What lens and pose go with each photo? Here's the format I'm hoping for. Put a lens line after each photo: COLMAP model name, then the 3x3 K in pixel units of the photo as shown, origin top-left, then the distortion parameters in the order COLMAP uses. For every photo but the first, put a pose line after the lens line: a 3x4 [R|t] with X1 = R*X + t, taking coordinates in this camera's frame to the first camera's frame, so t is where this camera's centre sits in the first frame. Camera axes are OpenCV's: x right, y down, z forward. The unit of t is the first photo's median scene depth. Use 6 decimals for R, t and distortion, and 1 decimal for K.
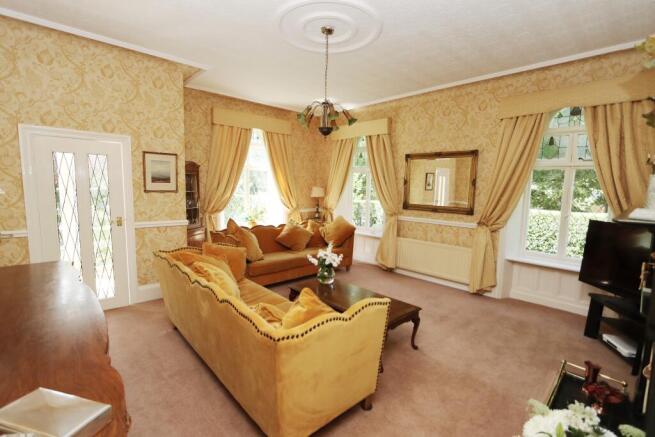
lens RADIAL K [[303.7, 0, 330.5], [0, 303.7, 218.6], [0, 0, 1]] dist [-0.038284, 0.000222]
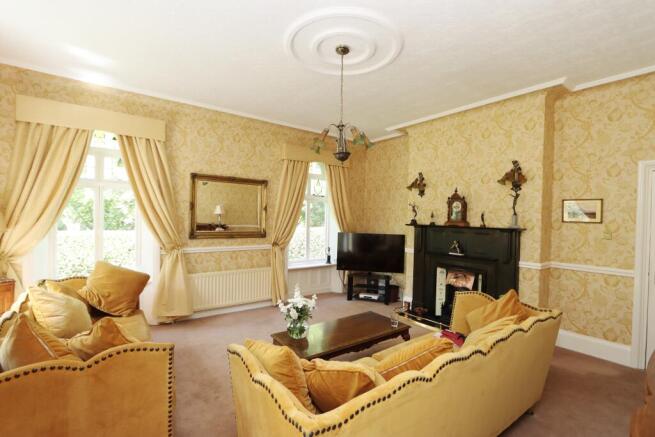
lens RADIAL K [[303.7, 0, 330.5], [0, 303.7, 218.6], [0, 0, 1]] dist [-0.038284, 0.000222]
pose [[0.095418, -0.027304, 0.995063, -0.605202], [0.083687, 0.996305, 0.019314, -0.080348], [-0.991913, 0.081431, 0.097350, 0.620609]]
